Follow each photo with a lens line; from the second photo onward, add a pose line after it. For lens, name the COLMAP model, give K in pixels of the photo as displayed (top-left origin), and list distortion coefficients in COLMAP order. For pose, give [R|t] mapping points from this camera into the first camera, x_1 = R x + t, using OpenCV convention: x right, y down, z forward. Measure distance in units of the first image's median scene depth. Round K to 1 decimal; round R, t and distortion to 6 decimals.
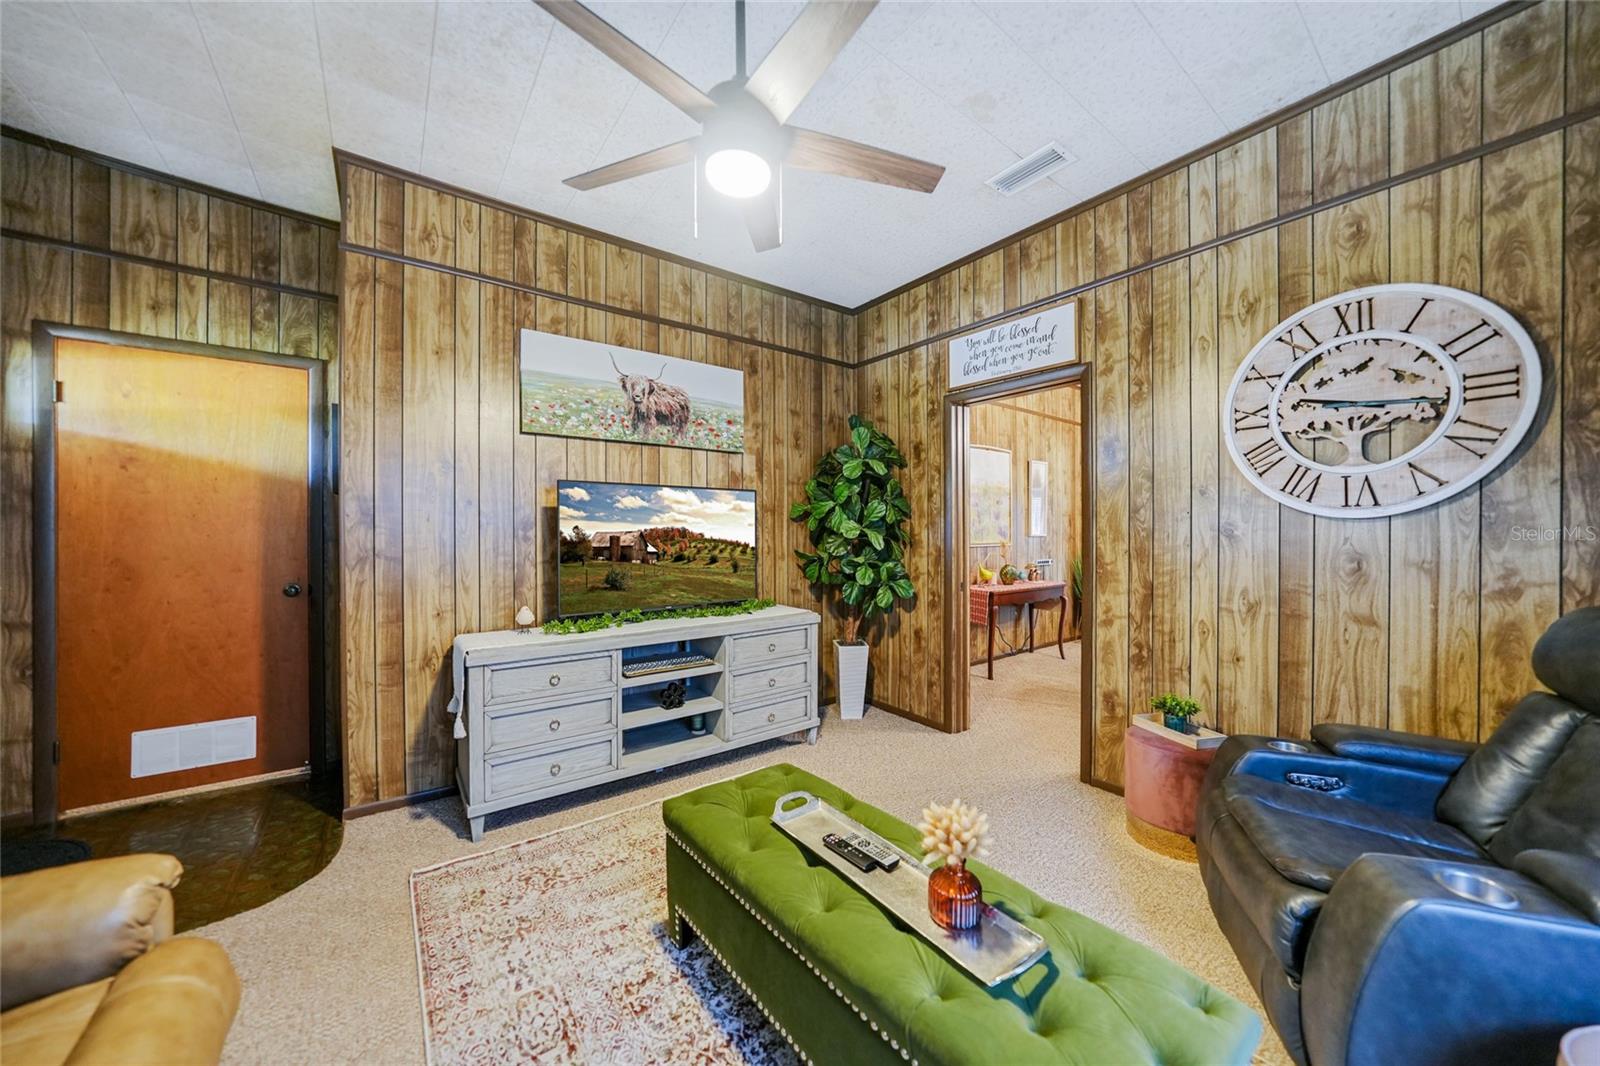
lens RADIAL K [[557.9, 0, 798.3], [0, 557.9, 529.9], [0, 0, 1]] dist [-0.029477, 0.006569]
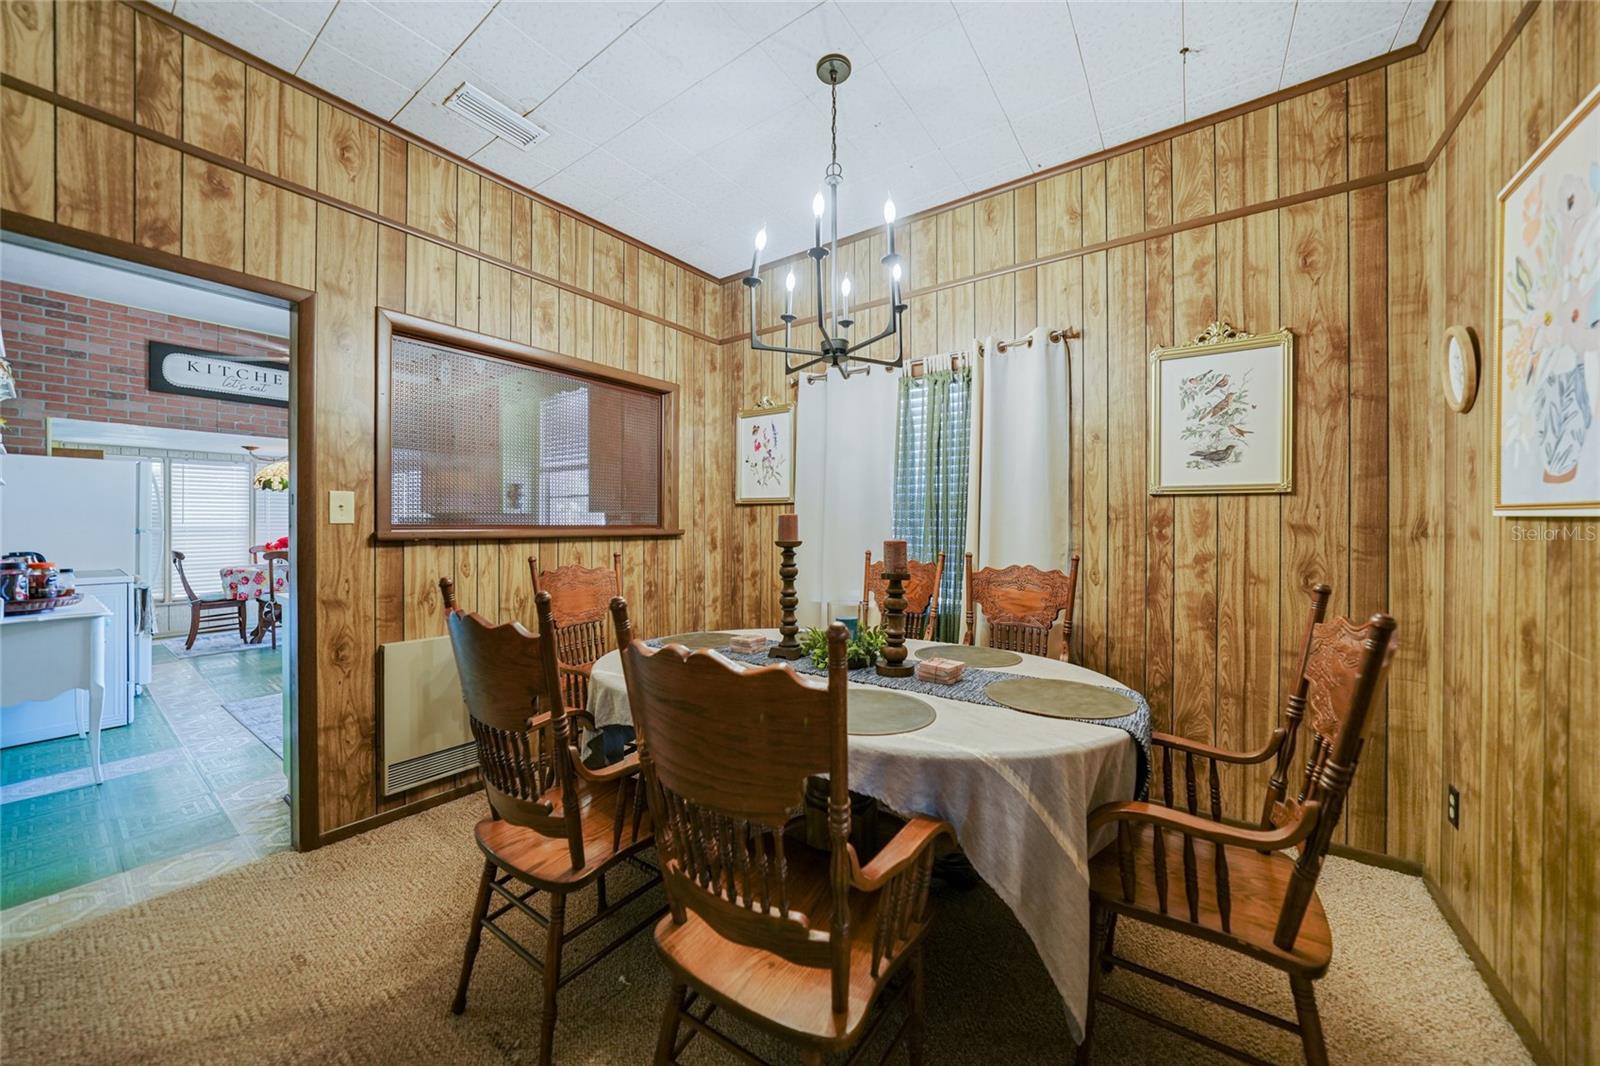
lens RADIAL K [[570.4, 0, 775.9], [0, 570.4, 524.2], [0, 0, 1]] dist [-0.026119, 0.007620]
pose [[-0.282986, -0.004266, 0.959115, 0.258761], [-0.010060, 0.999948, 0.001479, 0.003090], [-0.959071, -0.009230, -0.283014, 0.627436]]
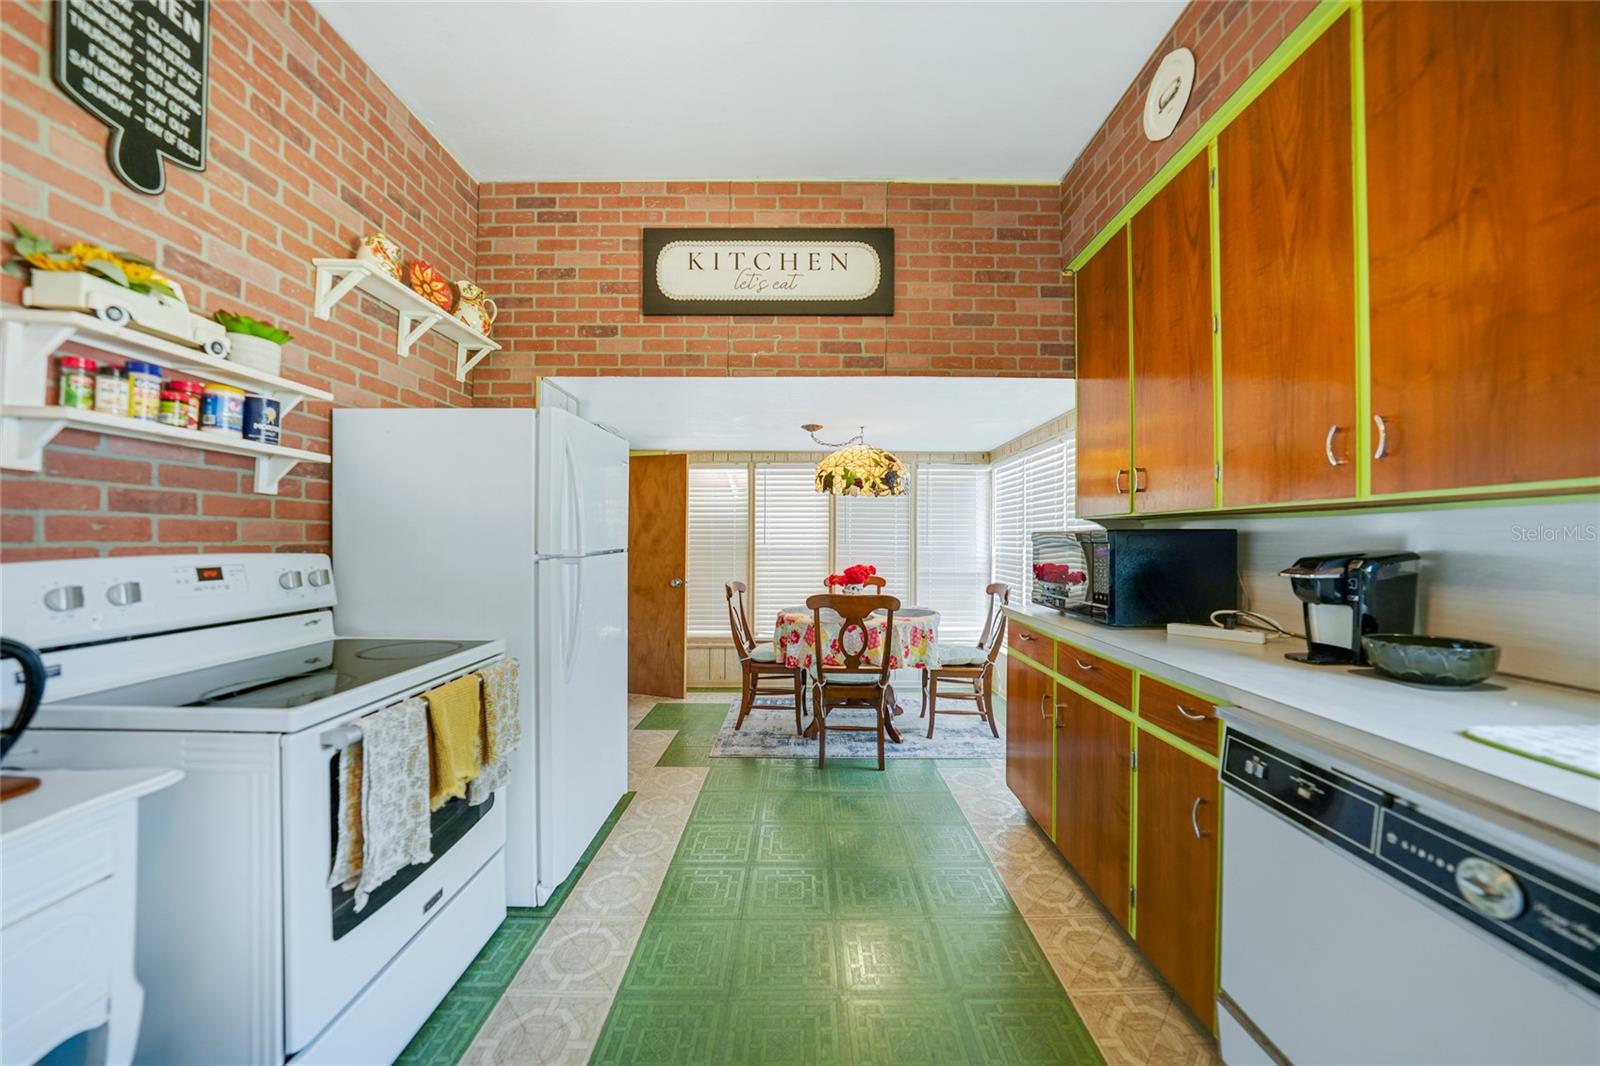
lens RADIAL K [[557.9, 0, 793.6], [0, 557.9, 539.7], [0, 0, 1]] dist [-0.029314, 0.006104]
pose [[0.602124, 0.007151, 0.798370, 0.622341], [-0.009167, 0.999956, -0.002043, 0.006191], [-0.798350, -0.006088, 0.602163, 0.755074]]
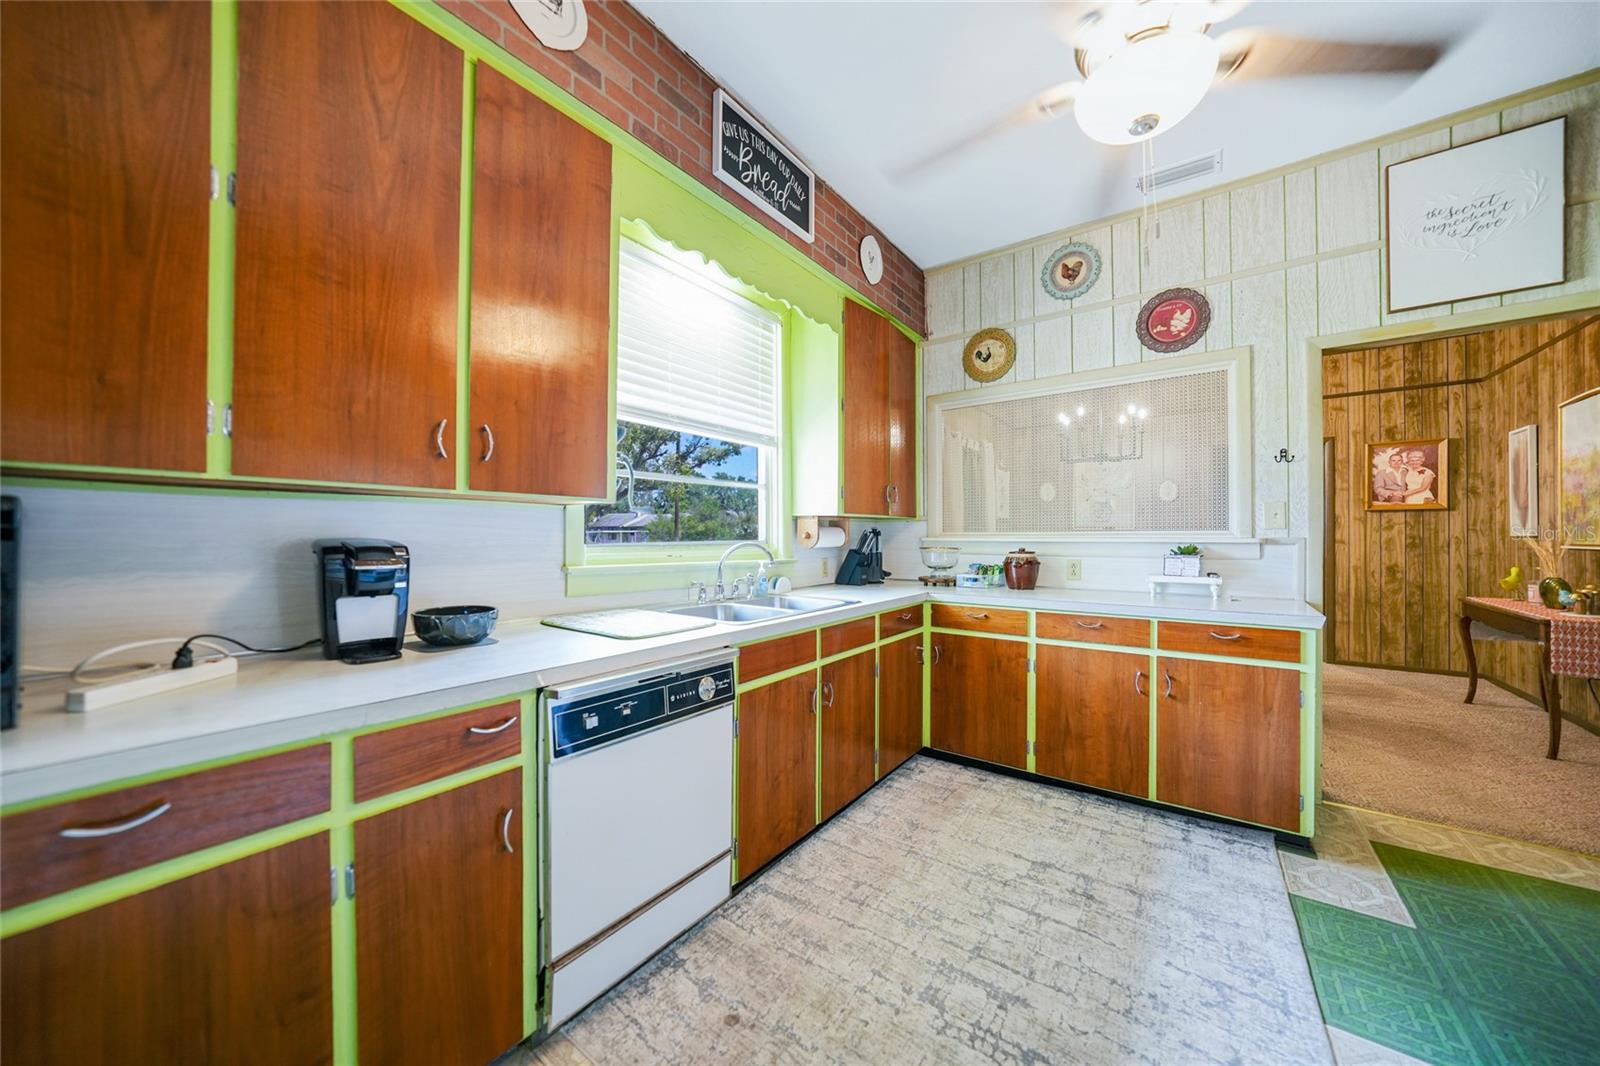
lens RADIAL K [[556.2, 0, 795.0], [0, 556.2, 533.9], [0, 0, 1]] dist [-0.029036, 0.006060]
pose [[-0.955120, 0.001095, -0.296216, 0.743084], [0.002937, 0.999979, -0.005773, 0.007129], [0.296204, -0.006384, -0.955103, 0.871879]]
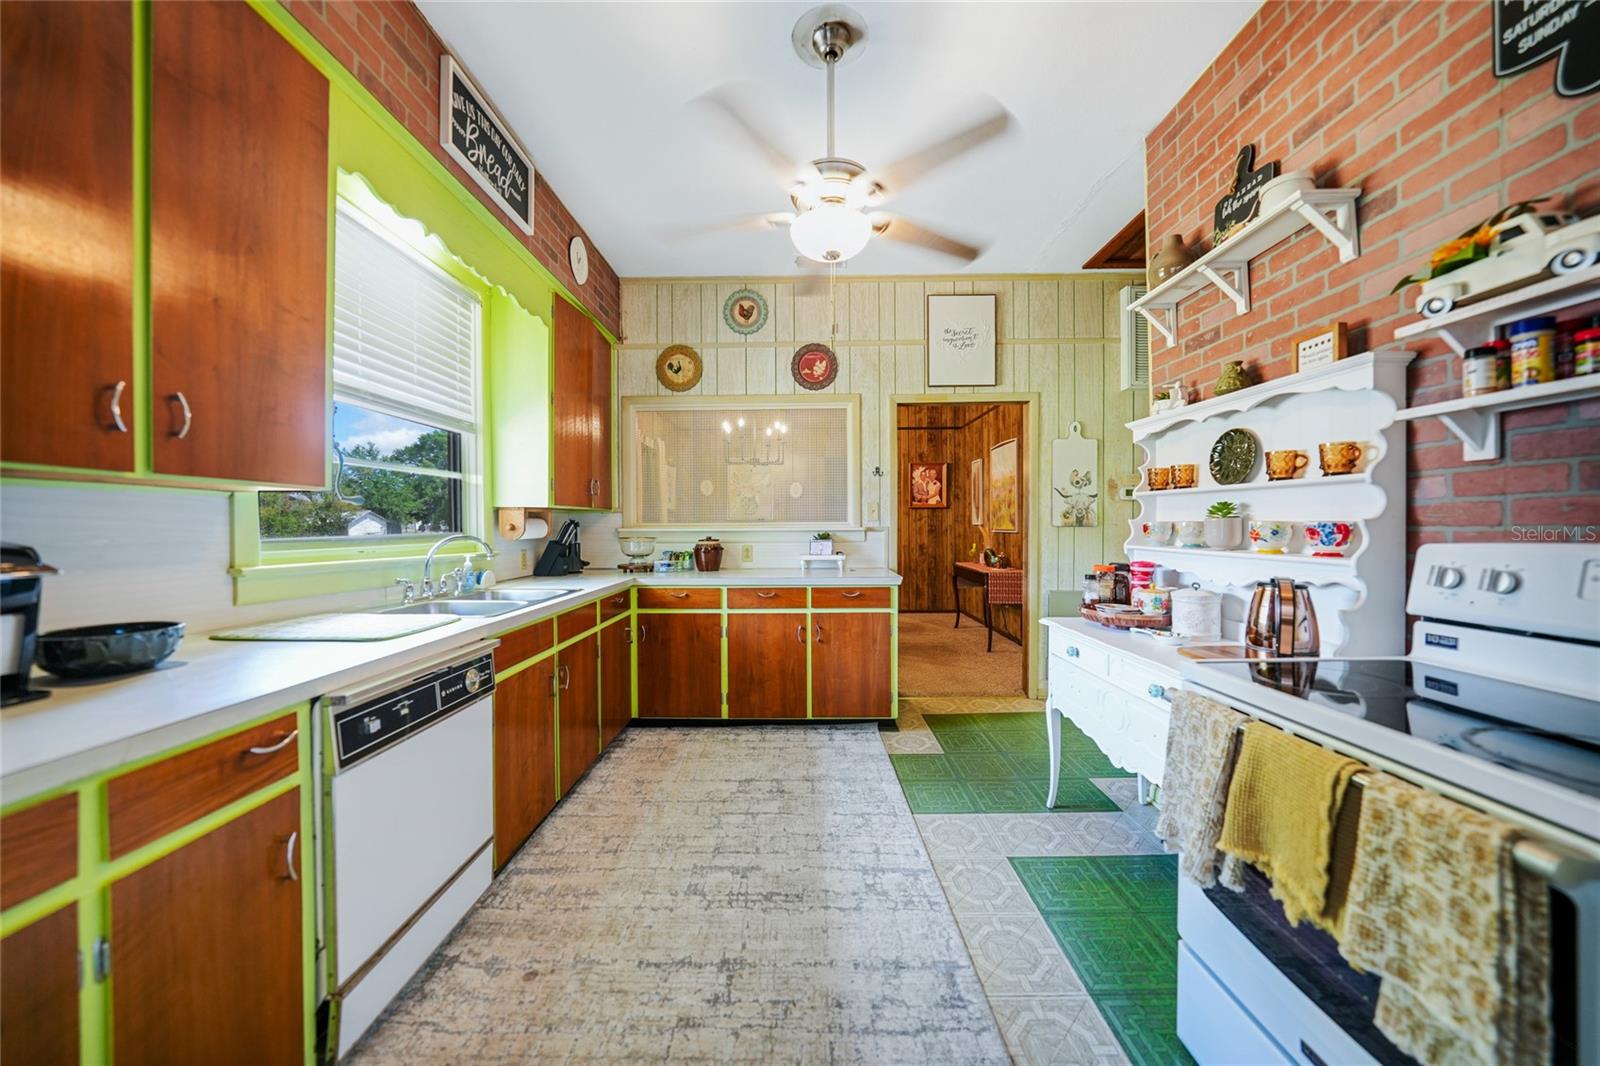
lens RADIAL K [[557.9, 0, 798.3], [0, 557.9, 529.9], [0, 0, 1]] dist [-0.029477, 0.006569]
pose [[-0.596178, 0.012267, -0.802758, 0.786535], [0.008645, 0.999923, 0.008859, 0.006503], [0.802805, -0.001658, -0.596239, 0.881512]]
